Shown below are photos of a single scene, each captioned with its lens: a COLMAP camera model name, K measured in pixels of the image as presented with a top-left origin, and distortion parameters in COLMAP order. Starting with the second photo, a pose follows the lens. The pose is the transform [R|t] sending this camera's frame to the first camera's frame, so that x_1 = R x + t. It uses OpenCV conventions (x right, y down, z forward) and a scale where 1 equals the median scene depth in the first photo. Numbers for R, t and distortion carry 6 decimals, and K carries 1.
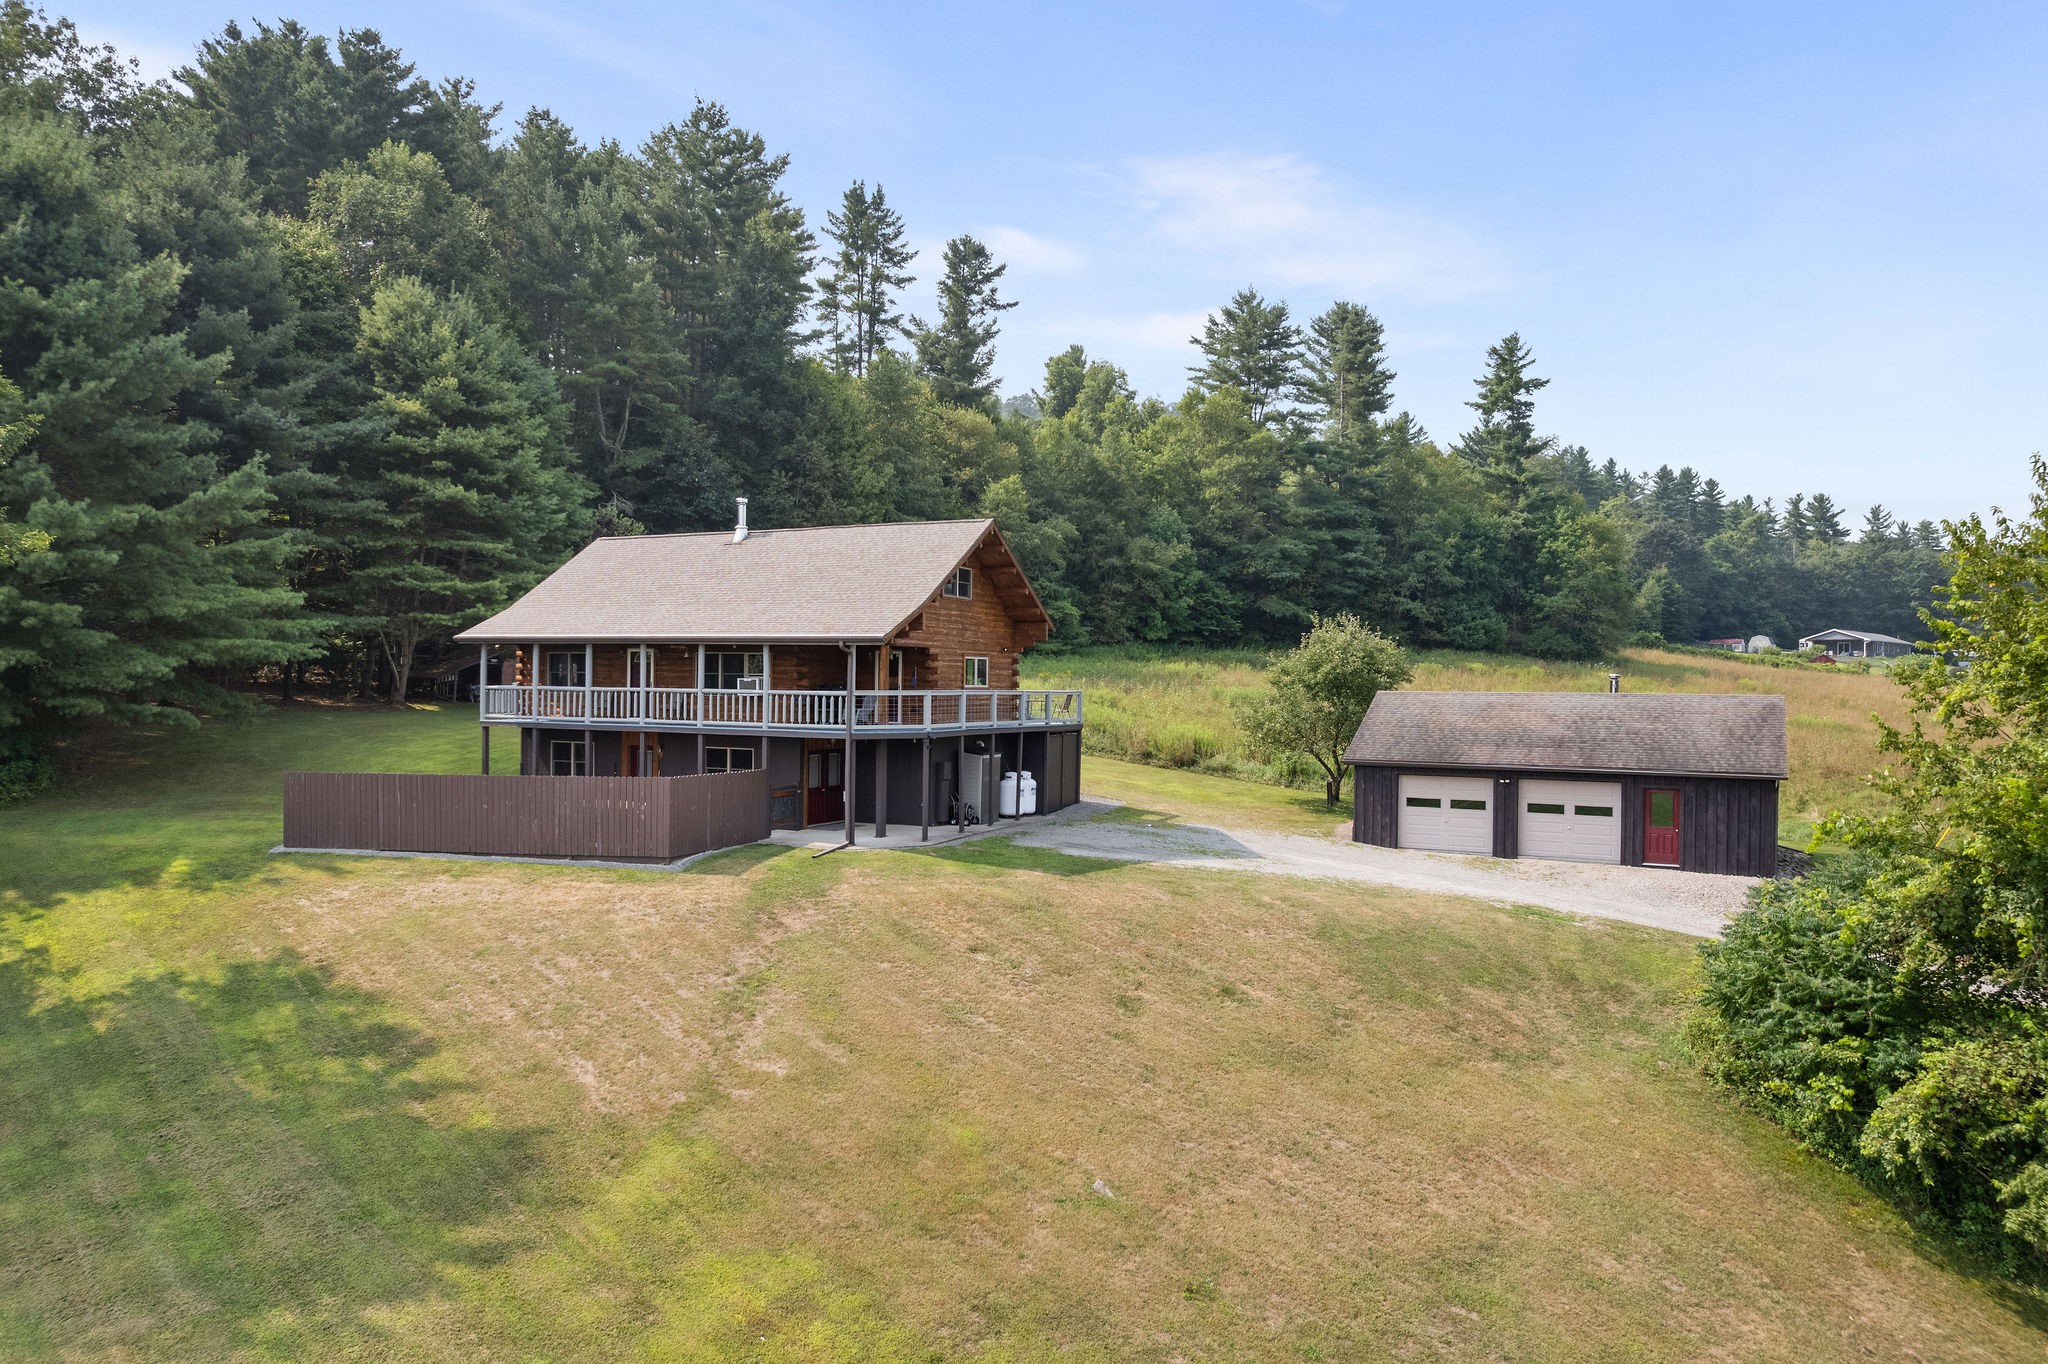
lens RADIAL K [[1328.9, 0, 1032.0], [0, 1328.9, 667.8], [0, 0, 1]] dist [-0.068276, 0.053029]
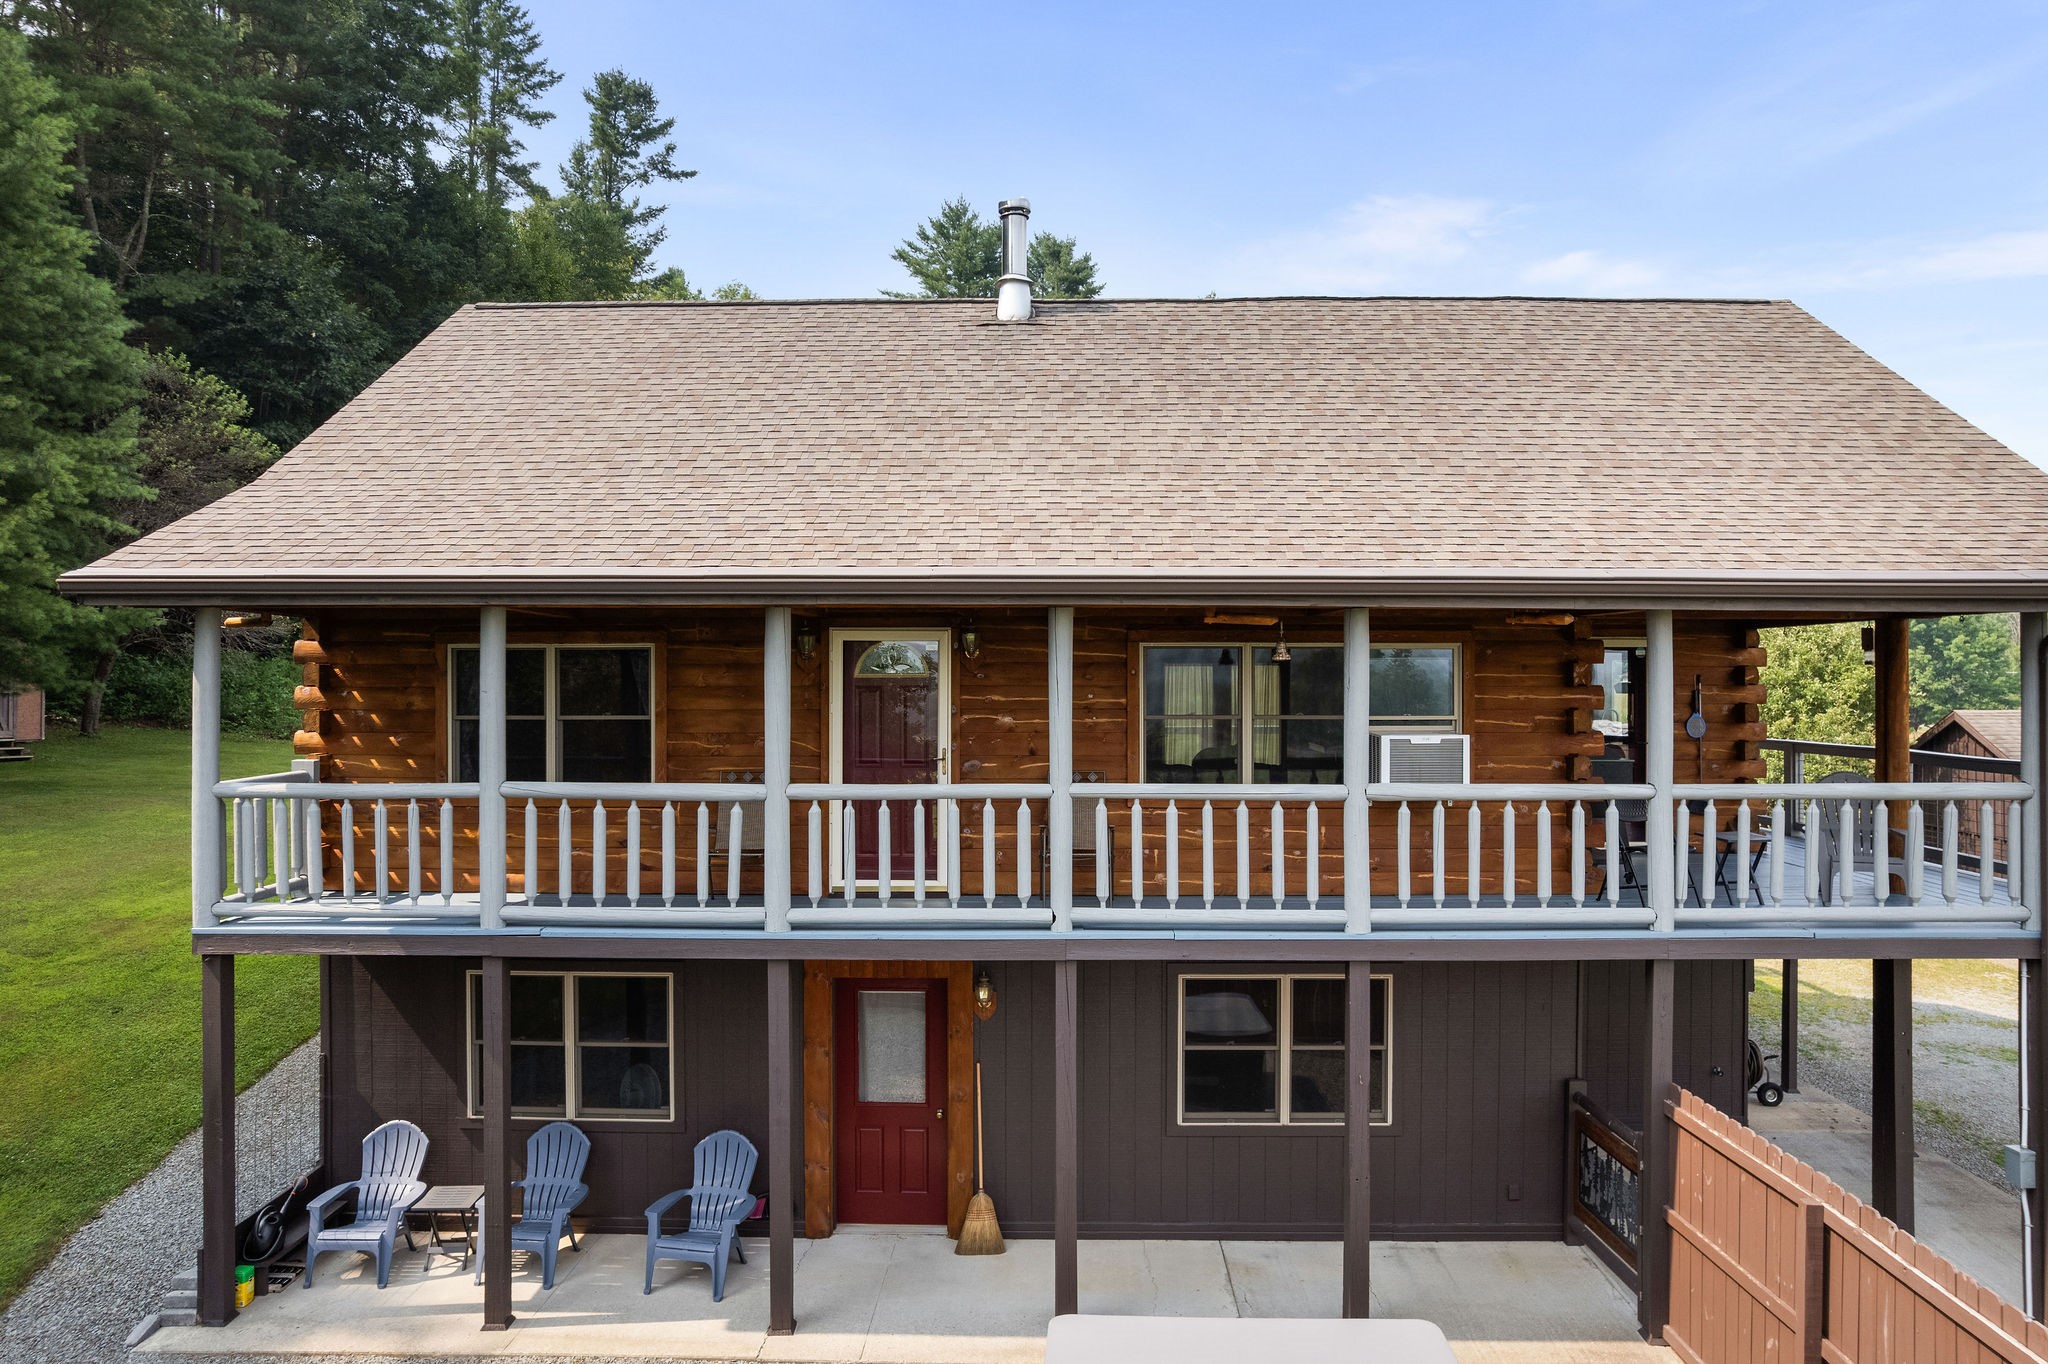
lens RADIAL K [[1313.7, 0, 1042.3], [0, 1313.7, 671.1], [0, 0, 1]] dist [-0.065940, 0.055611]
pose [[0.914644, -0.010704, 0.404118, -0.180240], [0.006900, 0.999917, 0.010868, -0.003958], [-0.404200, -0.007152, 0.914643, 0.351087]]
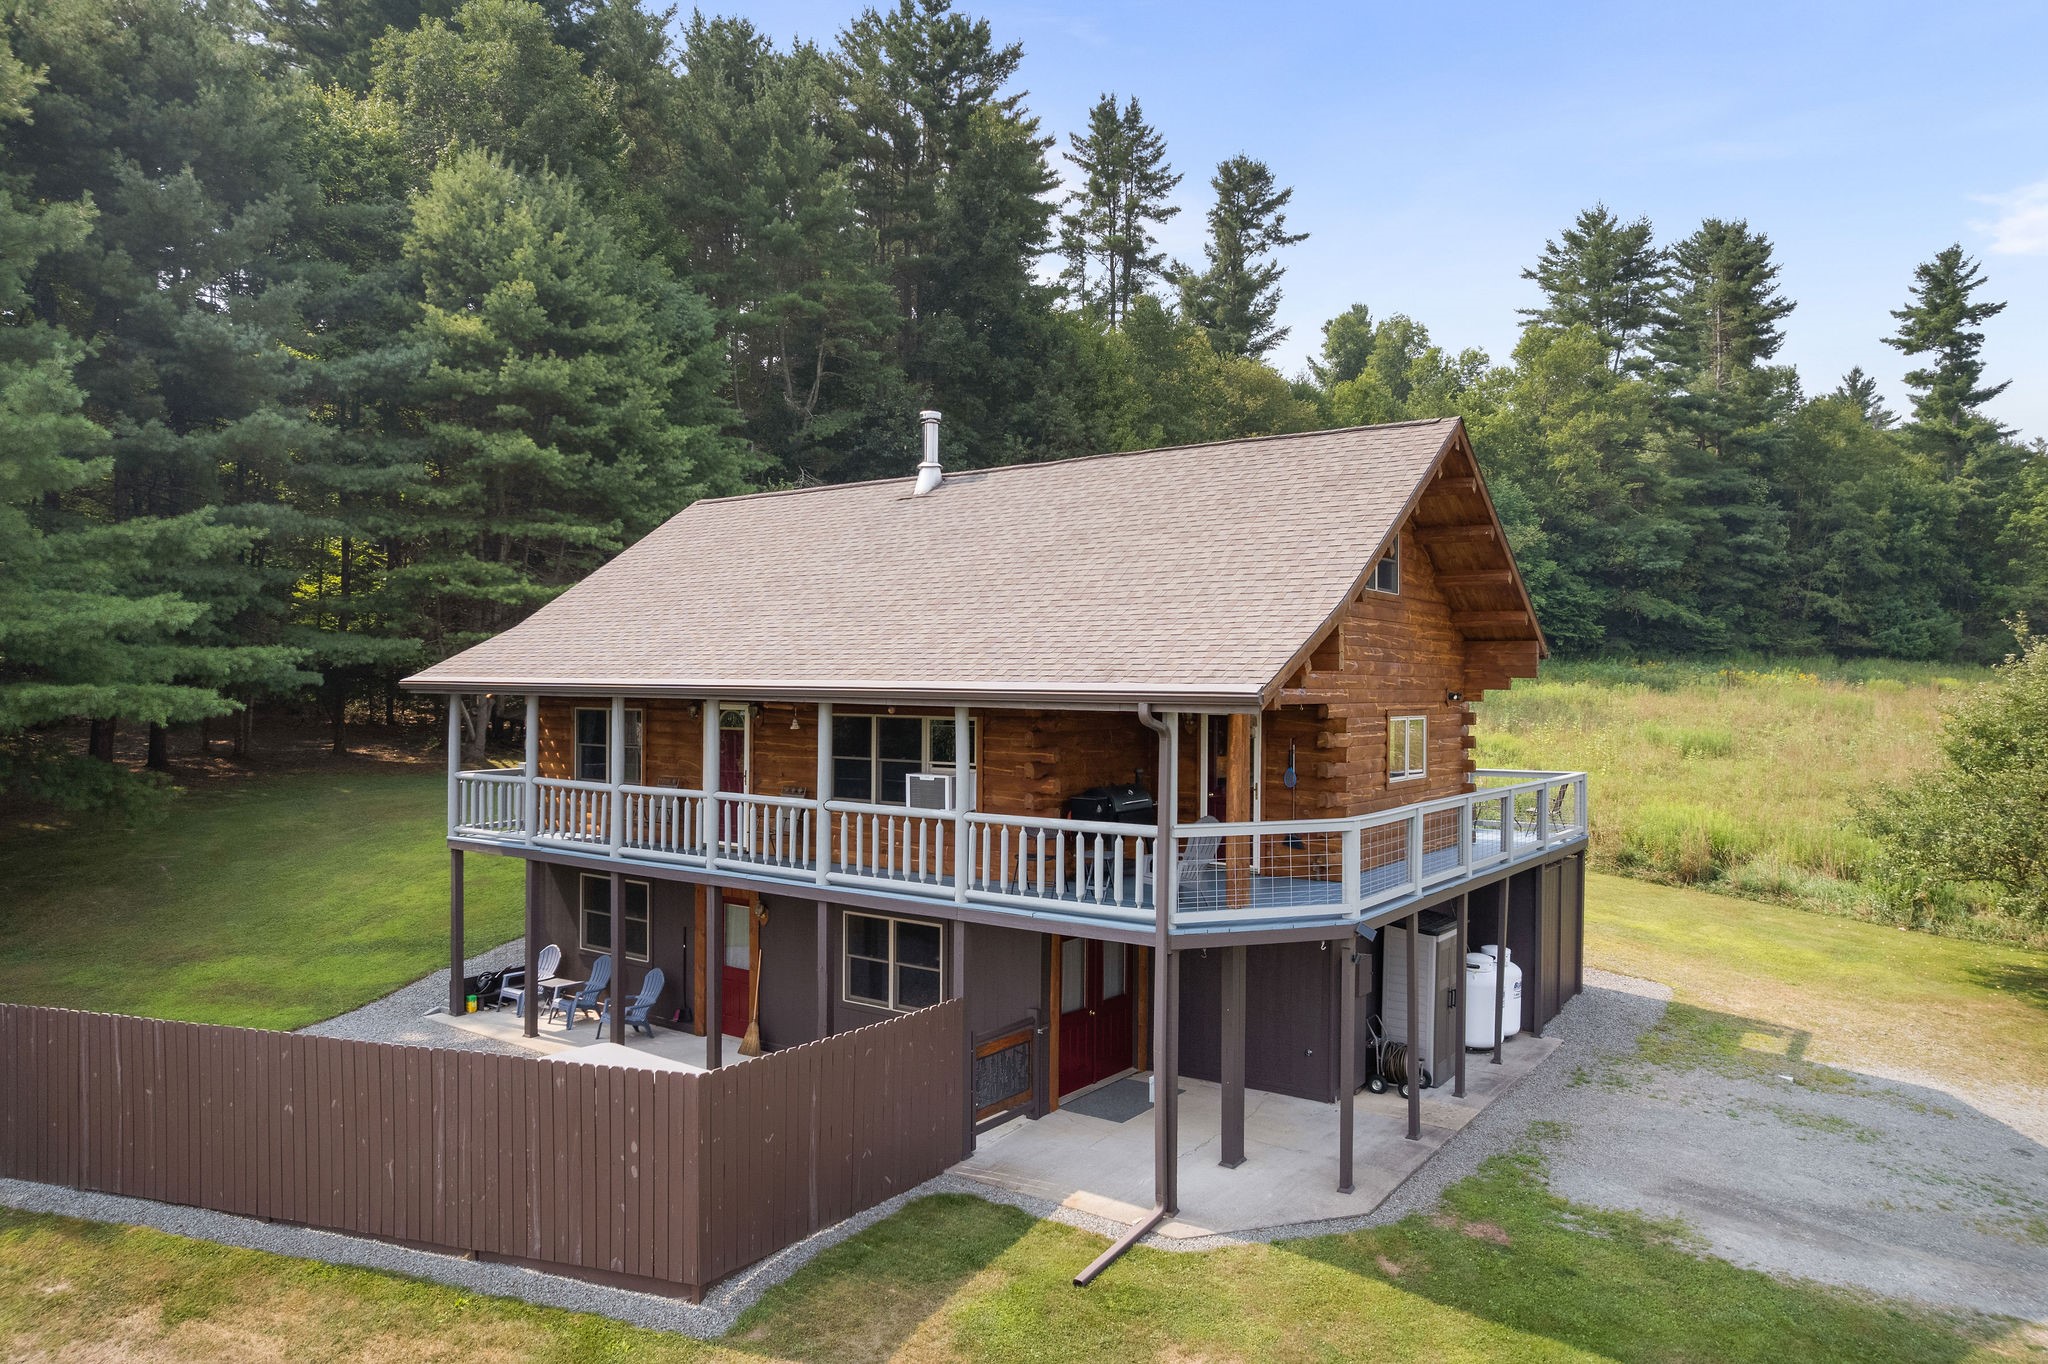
lens RADIAL K [[1328.9, 0, 1032.0], [0, 1328.9, 667.8], [0, 0, 1]] dist [-0.068276, 0.053029]
pose [[0.983306, -0.007462, -0.181809, -0.043276], [0.006623, 0.999964, -0.005217, -0.011754], [0.181841, 0.003926, 0.983320, 0.251422]]
